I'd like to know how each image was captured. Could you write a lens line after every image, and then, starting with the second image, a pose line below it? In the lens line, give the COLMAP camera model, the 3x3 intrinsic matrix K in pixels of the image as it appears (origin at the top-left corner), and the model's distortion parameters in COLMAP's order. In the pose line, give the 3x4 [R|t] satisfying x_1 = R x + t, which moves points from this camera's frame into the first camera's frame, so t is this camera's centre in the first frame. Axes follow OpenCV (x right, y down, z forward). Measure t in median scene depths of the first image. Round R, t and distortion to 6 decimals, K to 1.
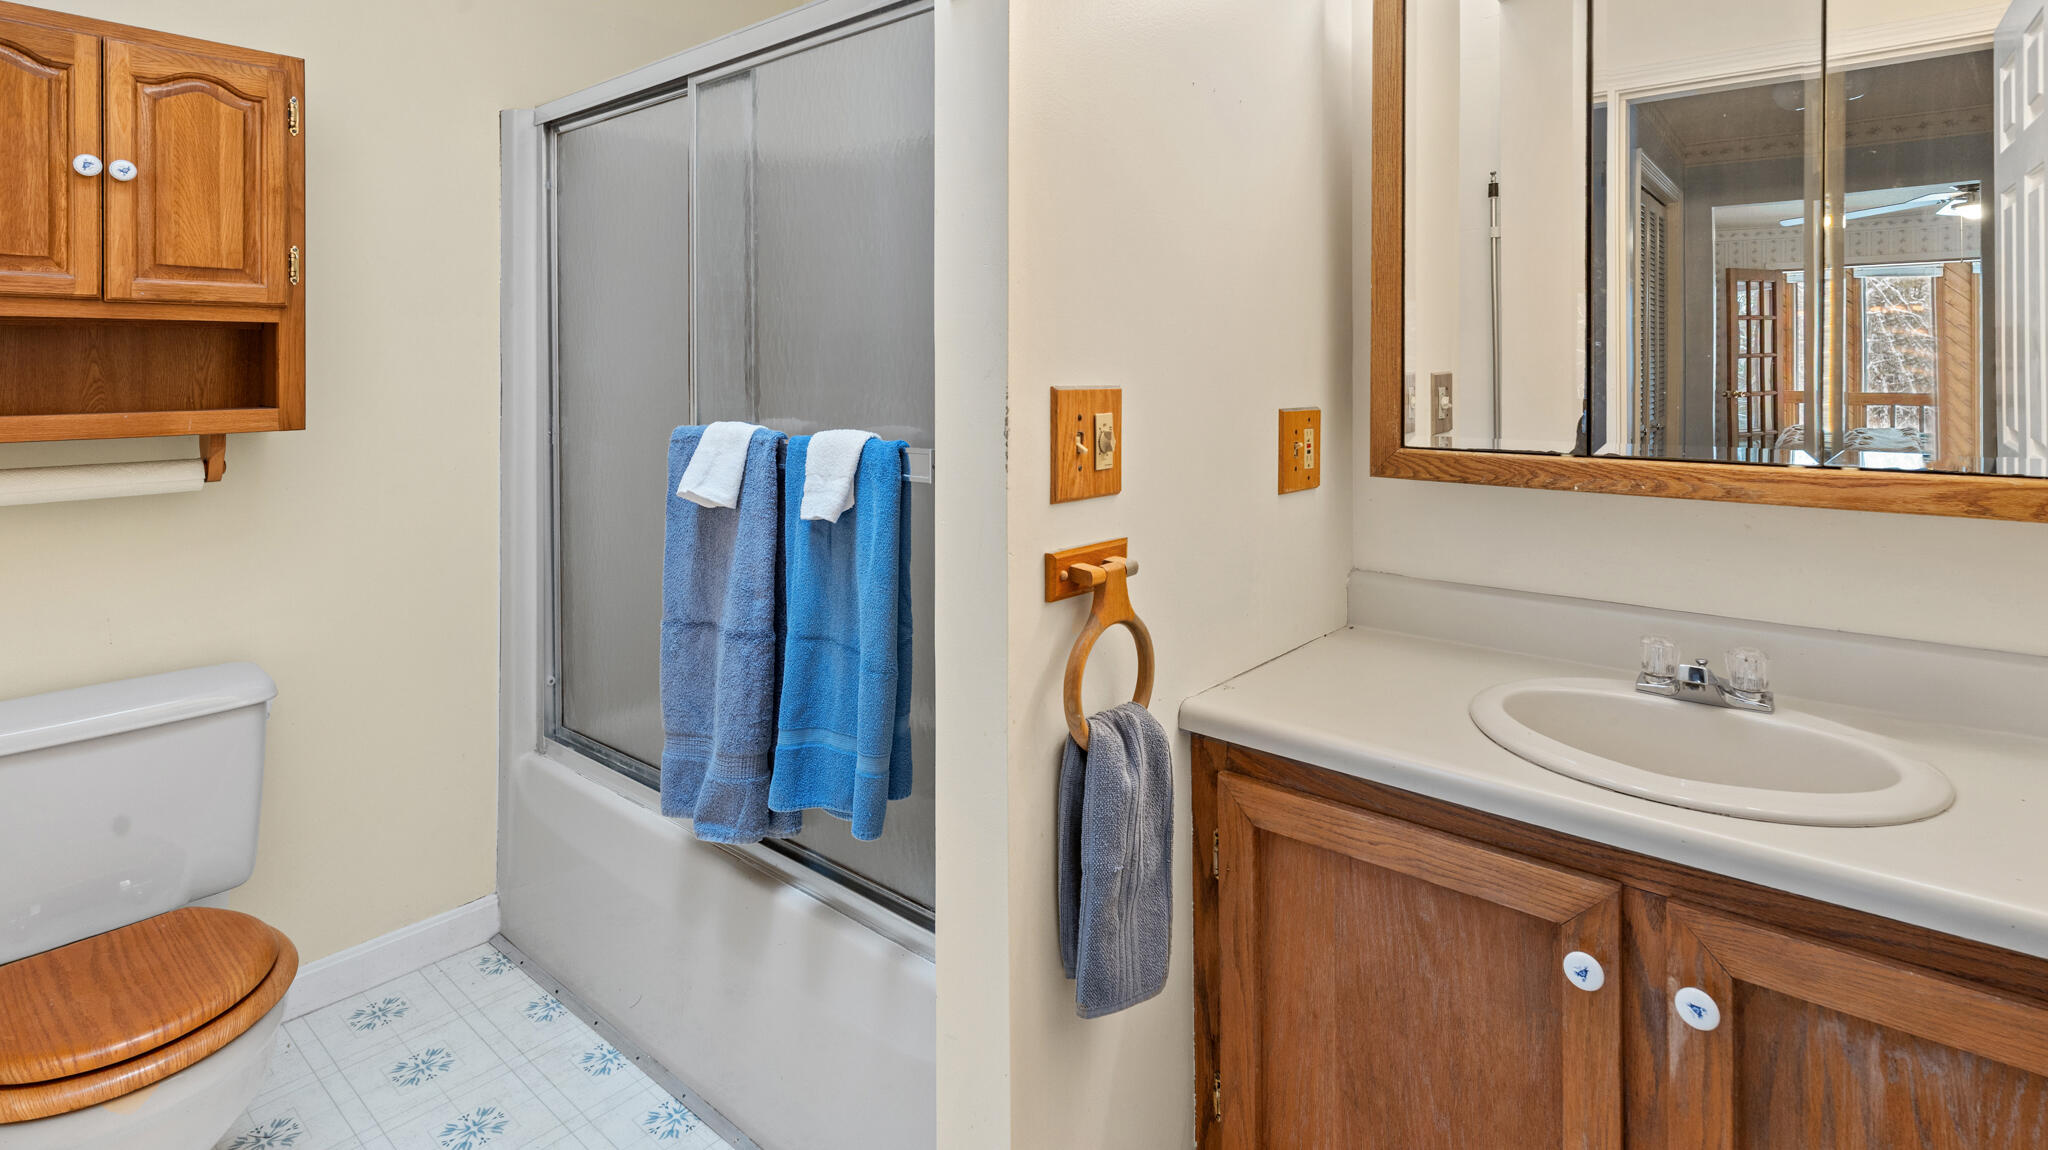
lens RADIAL K [[1026.4, 0, 1021.4], [0, 1026.4, 373.1], [0, 0, 1]] dist [0.002744, 0.001222]
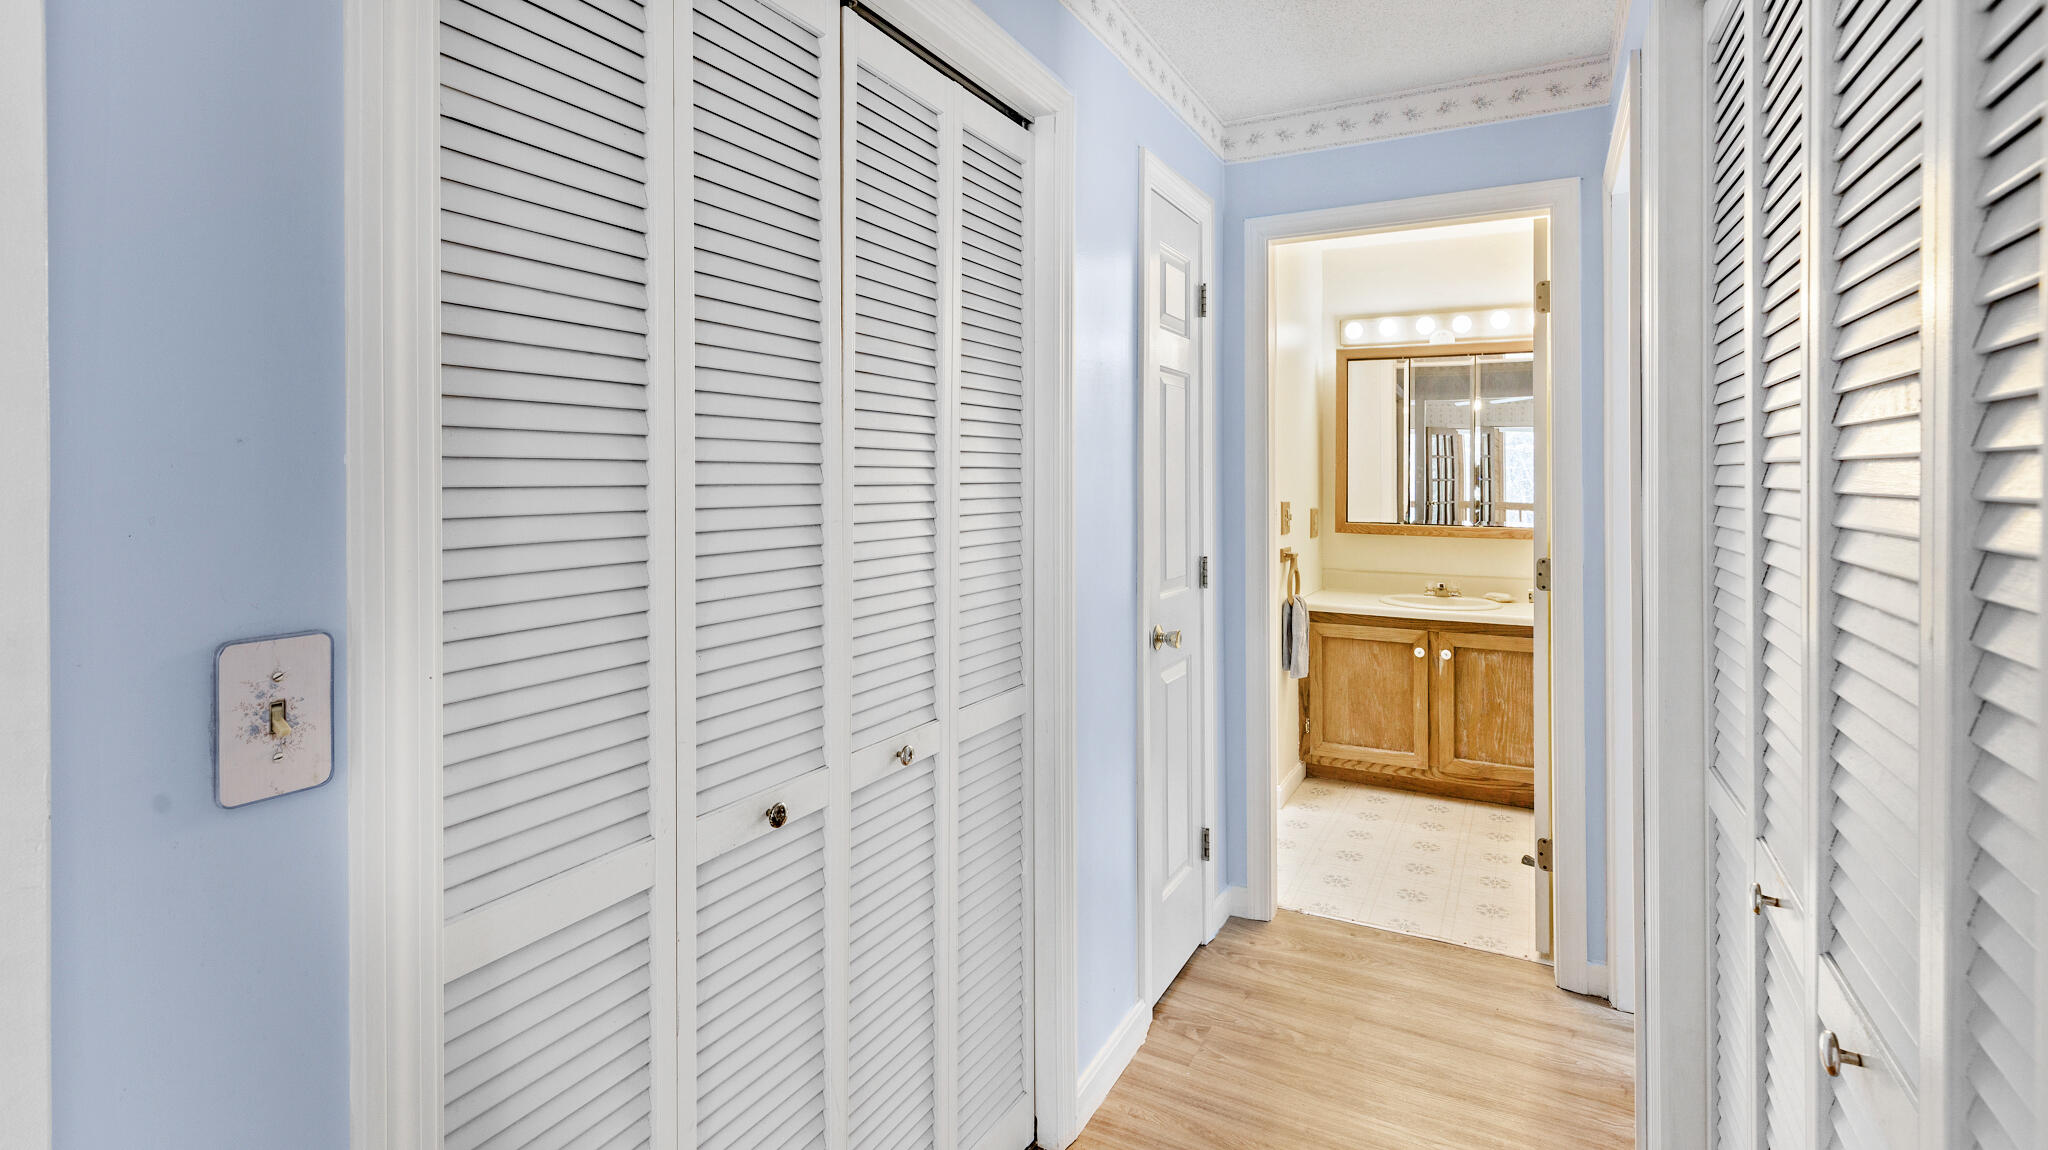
lens RADIAL K [[972.2, 0, 1028.3], [0, 972.2, 485.4], [0, 0, 1]] dist [0.001101, 0.000341]
pose [[0.974644, 0.003791, 0.223728, -1.481023], [-0.003426, 0.999992, -0.002023, -0.030273], [-0.223734, 0.001205, 0.974650, -1.939434]]
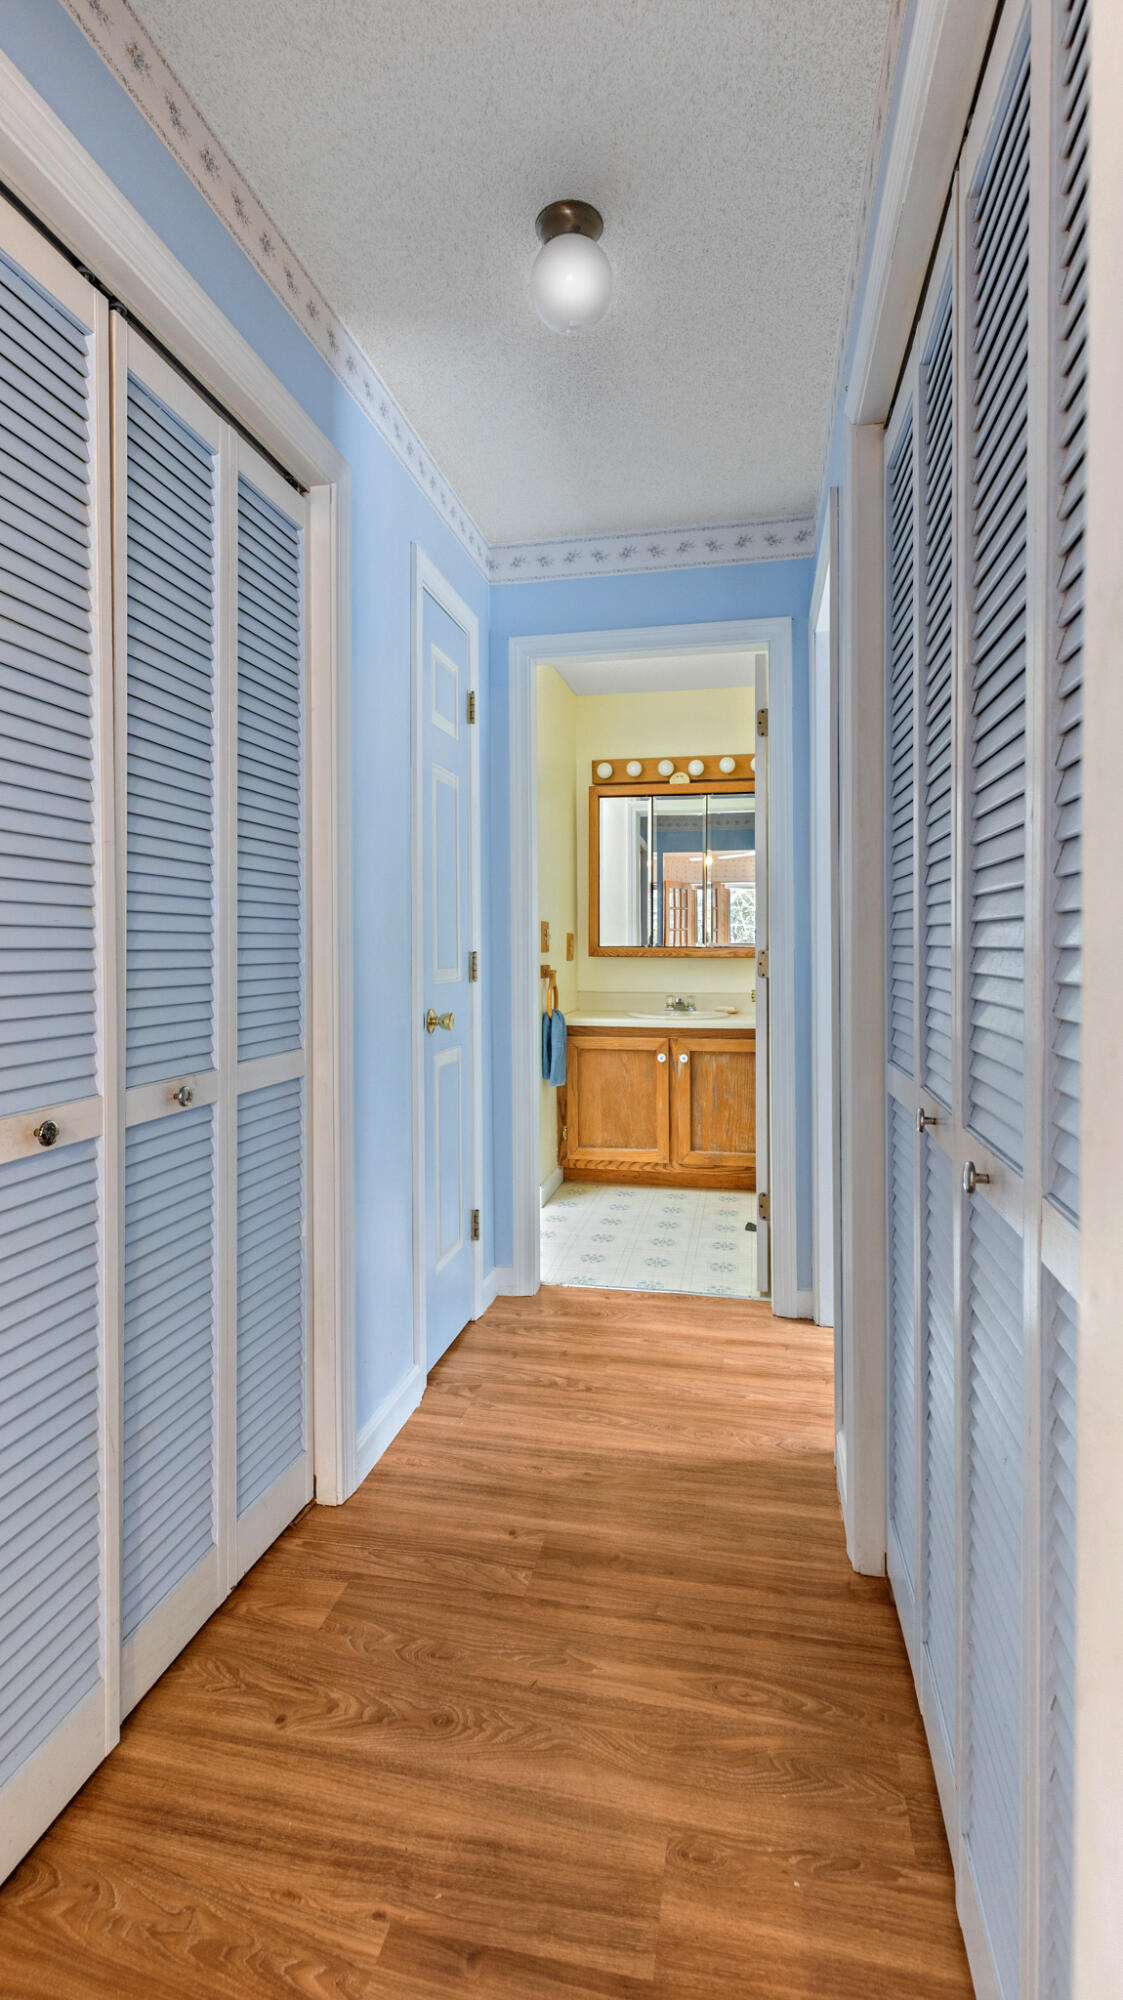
lens RADIAL K [[949.4, 0, 552.2], [0, 949.4, 962.4], [0, 0, 1]] dist [0.001101, 0.000341]
pose [[0.879059, -0.003280, 0.476702, -1.515500], [0.000391, 0.999981, 0.006158, 0.136822], [-0.476713, -0.005227, 0.879043, -1.969058]]
